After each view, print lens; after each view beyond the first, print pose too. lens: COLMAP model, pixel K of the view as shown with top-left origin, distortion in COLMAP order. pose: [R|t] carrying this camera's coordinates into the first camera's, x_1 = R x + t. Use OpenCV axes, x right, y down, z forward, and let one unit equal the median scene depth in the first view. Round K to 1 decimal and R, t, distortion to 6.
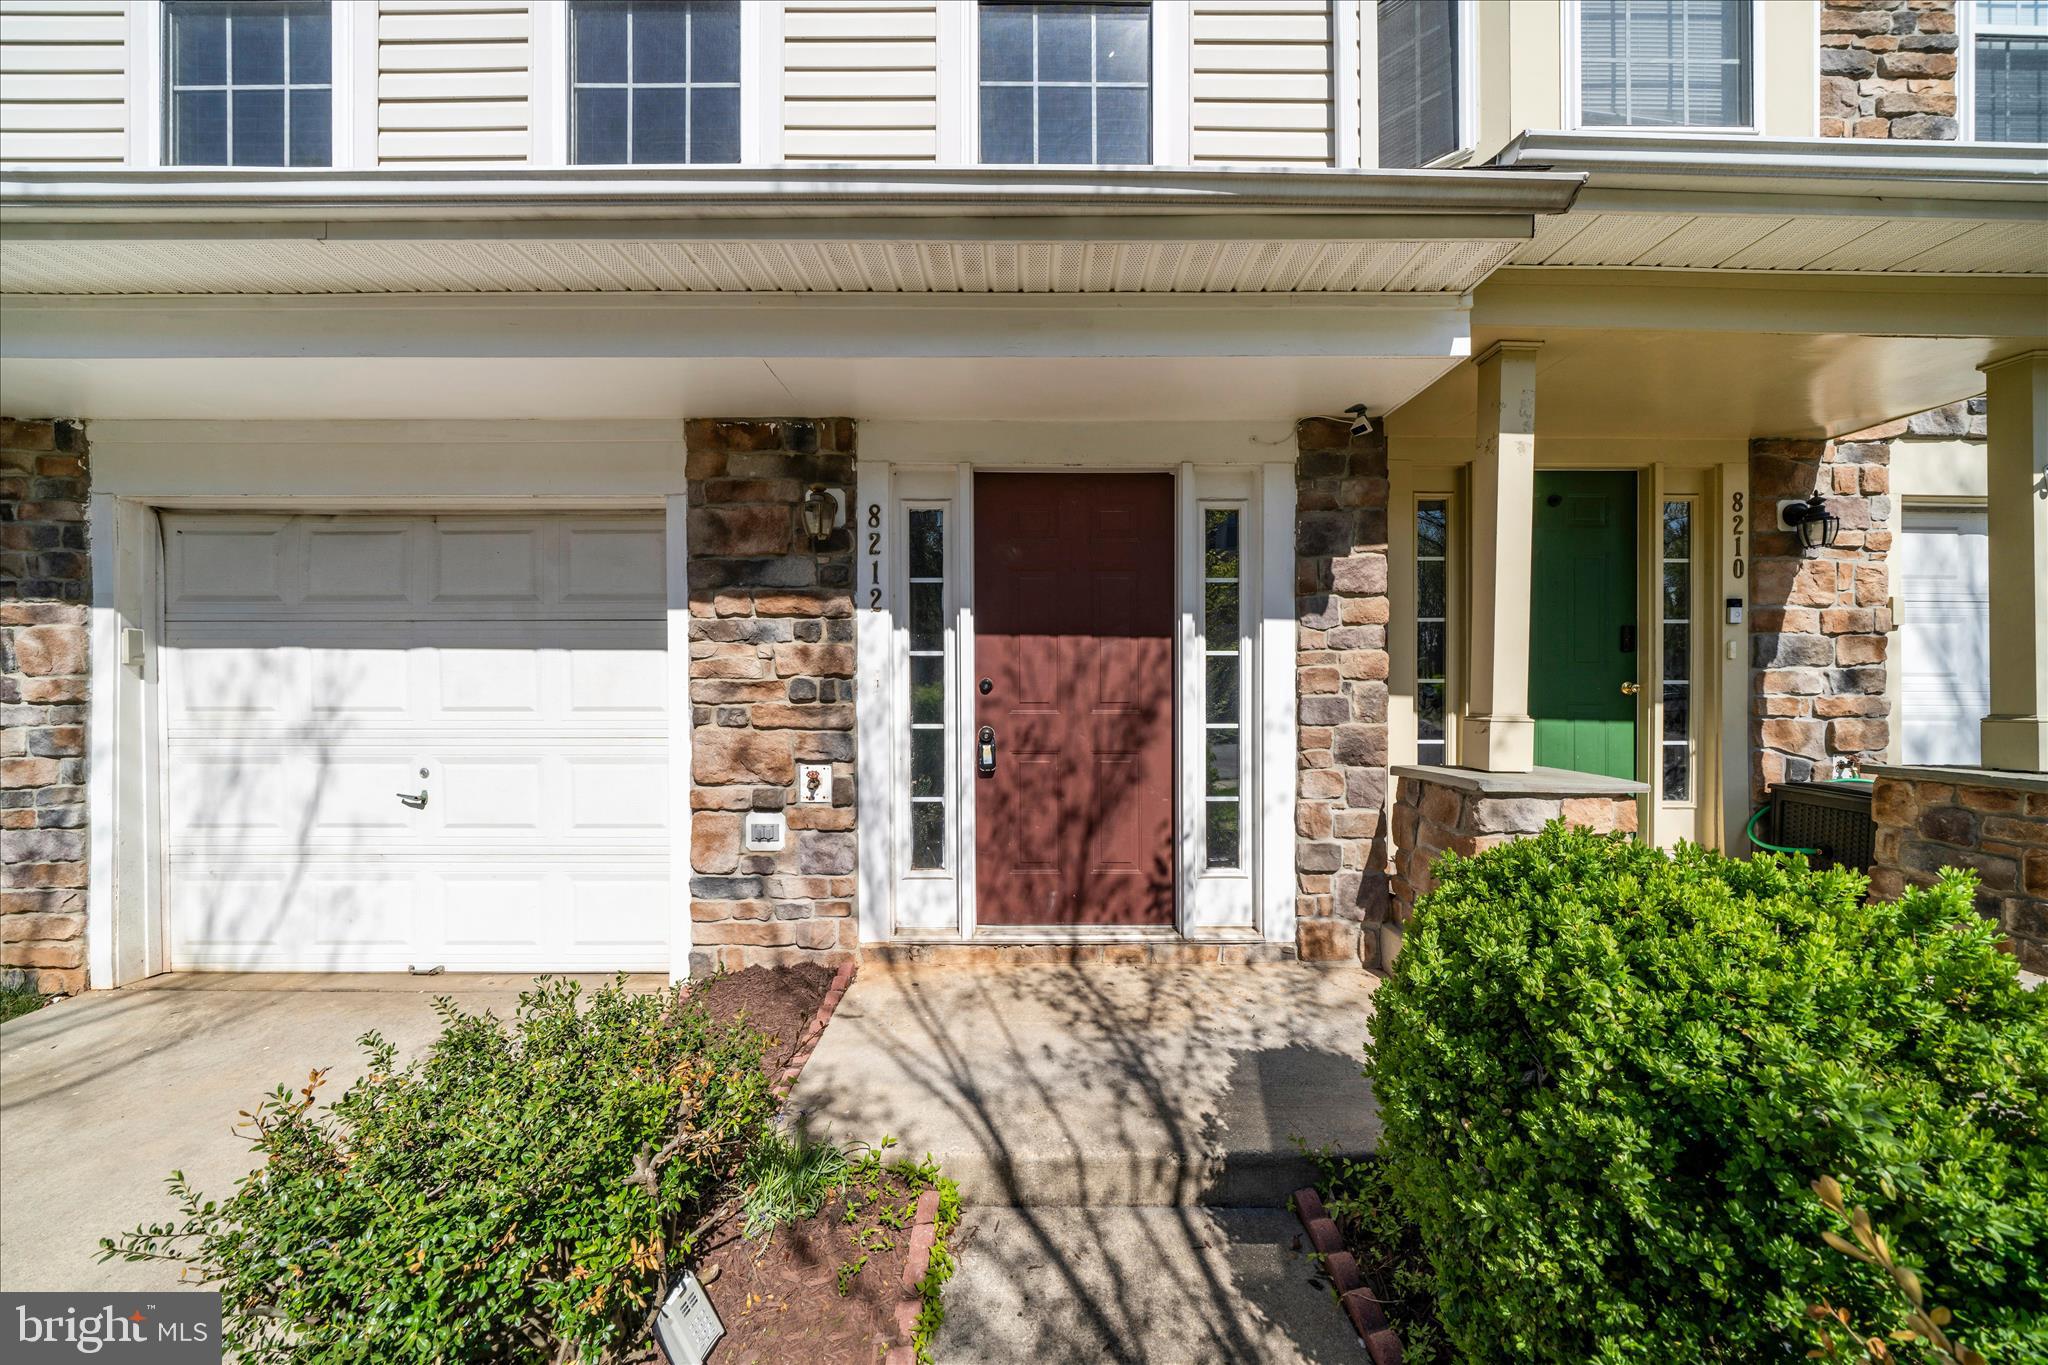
lens RADIAL K [[732.4, 0, 1015.7], [0, 732.4, 690.1], [0, 0, 1]] dist [-0.007489, 0.000305]
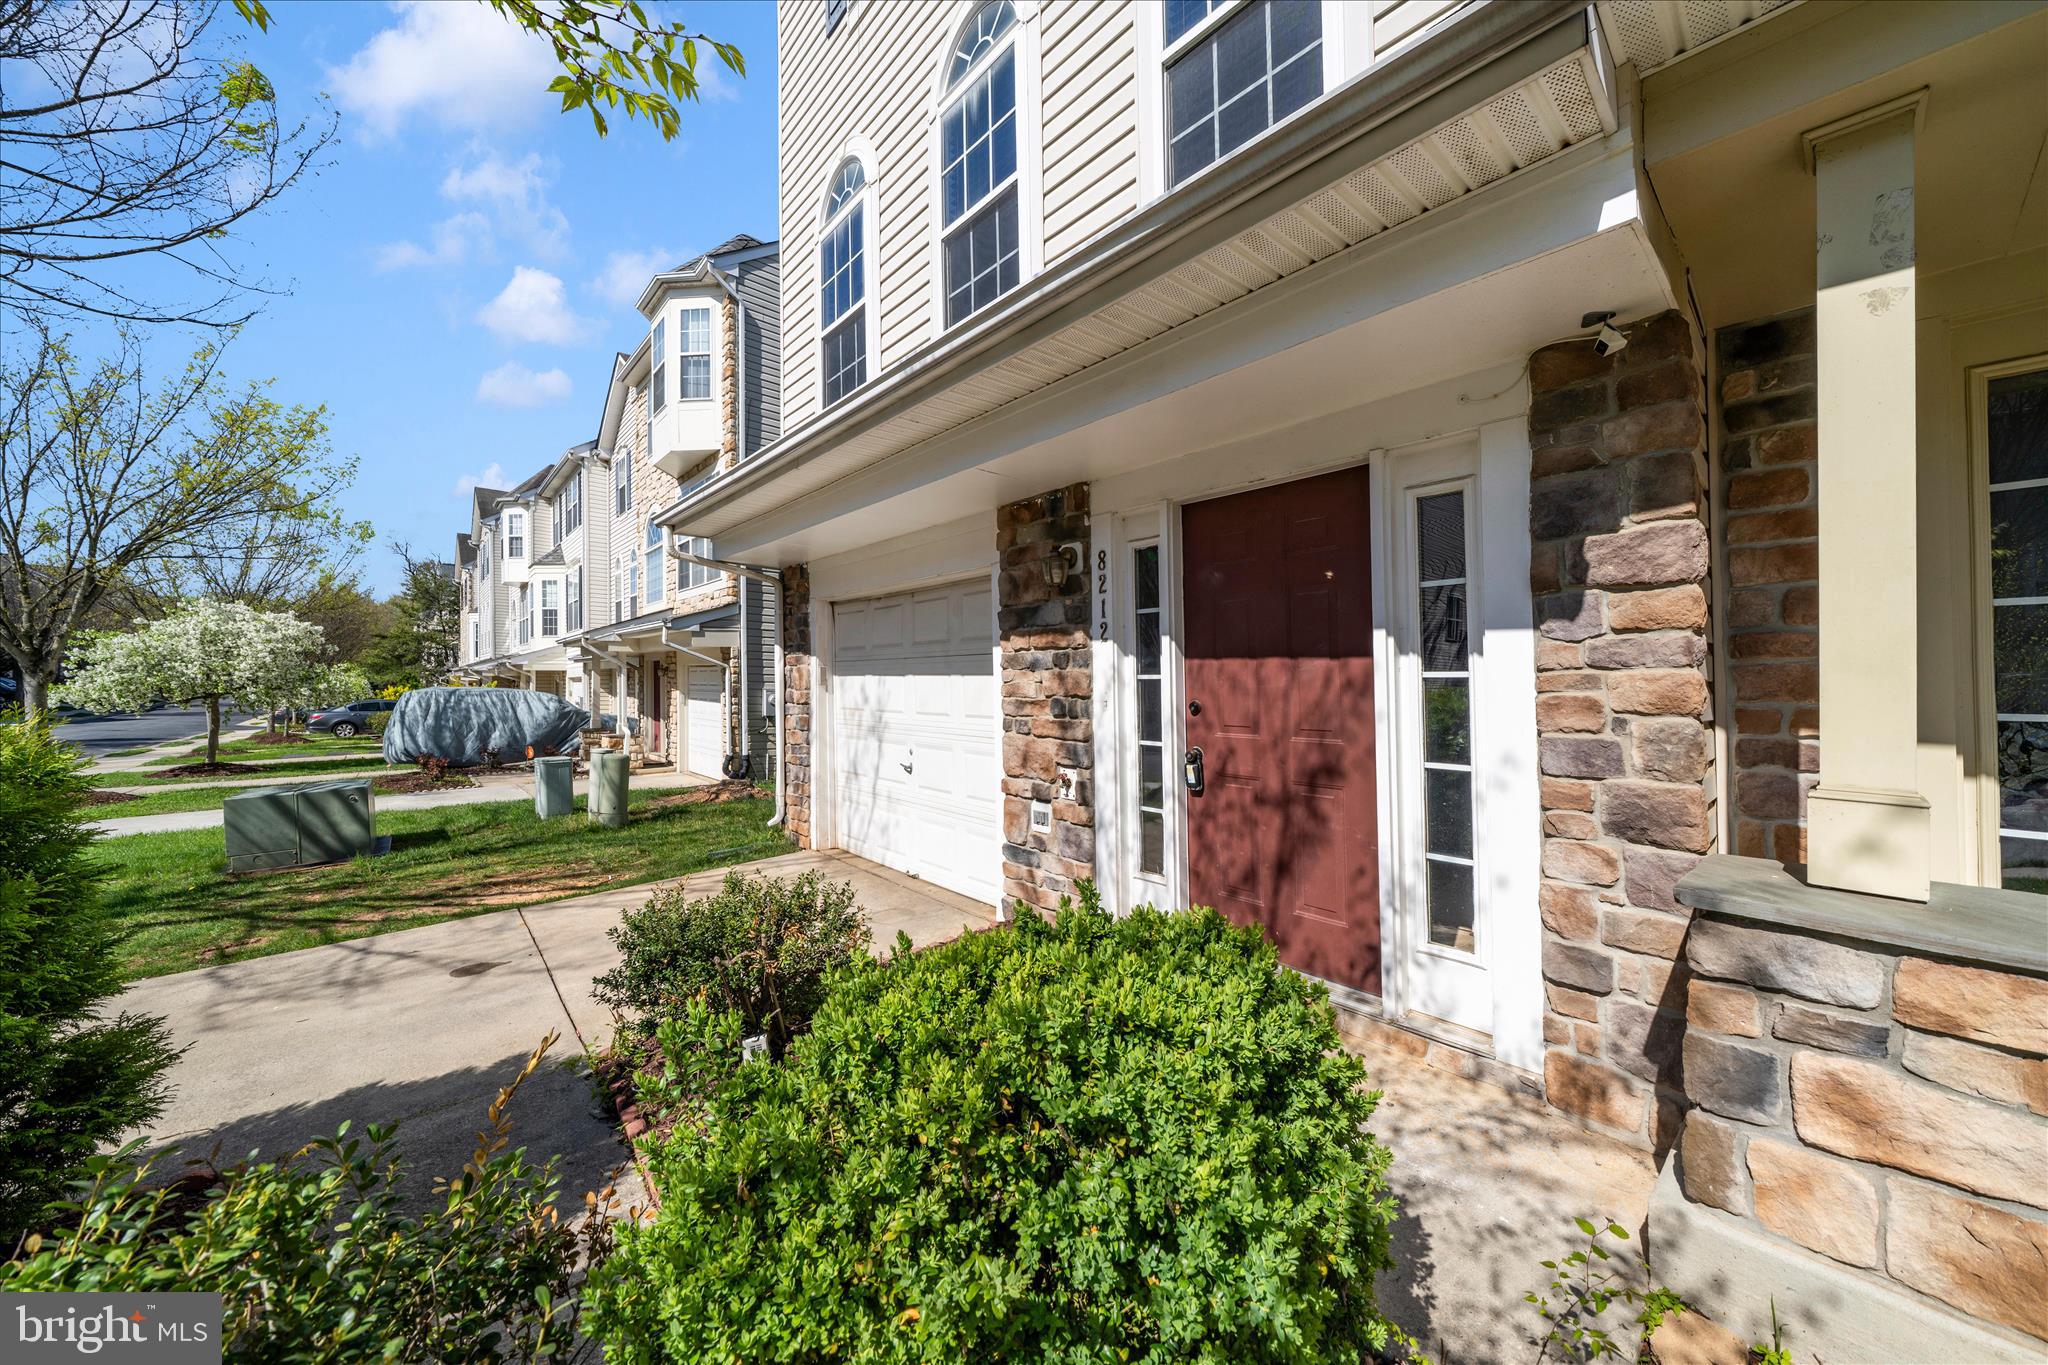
lens RADIAL K [[694.9, 0, 1011.1], [0, 694.9, 670.5], [0, 0, 1]] dist [-0.002914, -0.000880]
pose [[0.667912, -0.014919, -0.744090, 0.534458], [0.009084, 0.999888, -0.011893, -0.049884], [0.744185, 0.001185, 0.667973, 0.149839]]
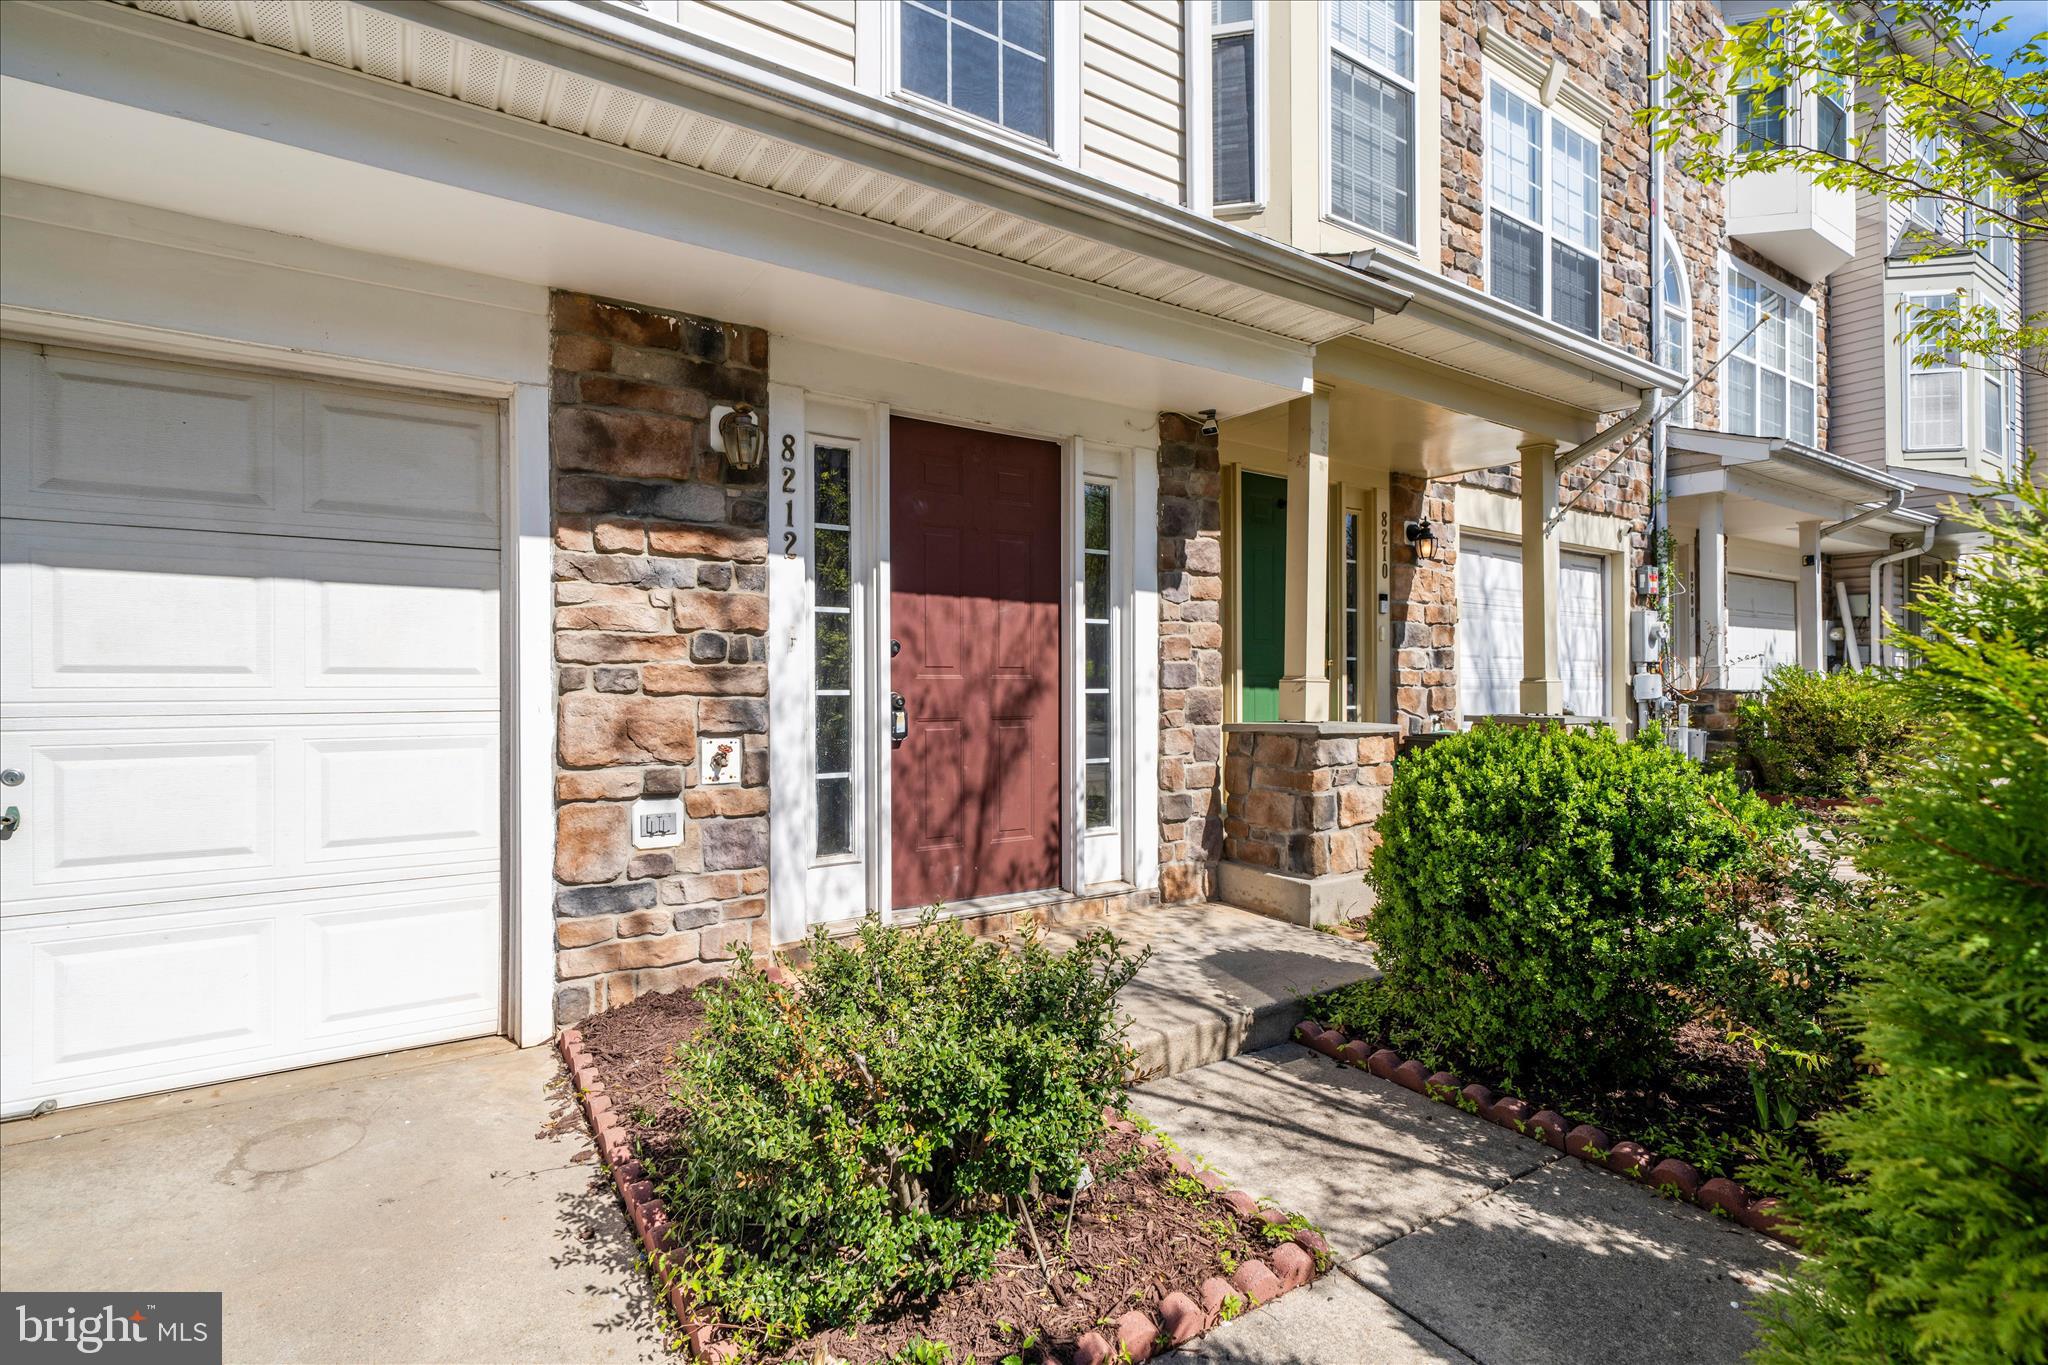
lens RADIAL K [[1047.0, 0, 1000.0], [0, 1047.0, 681.3], [0, 0, 1]] dist [-0.003203, -0.001132]
pose [[0.824060, 0.003498, 0.566491, -0.686769], [0.002812, 0.999943, -0.010266, 0.051029], [-0.566495, 0.010053, 0.824004, -0.157012]]
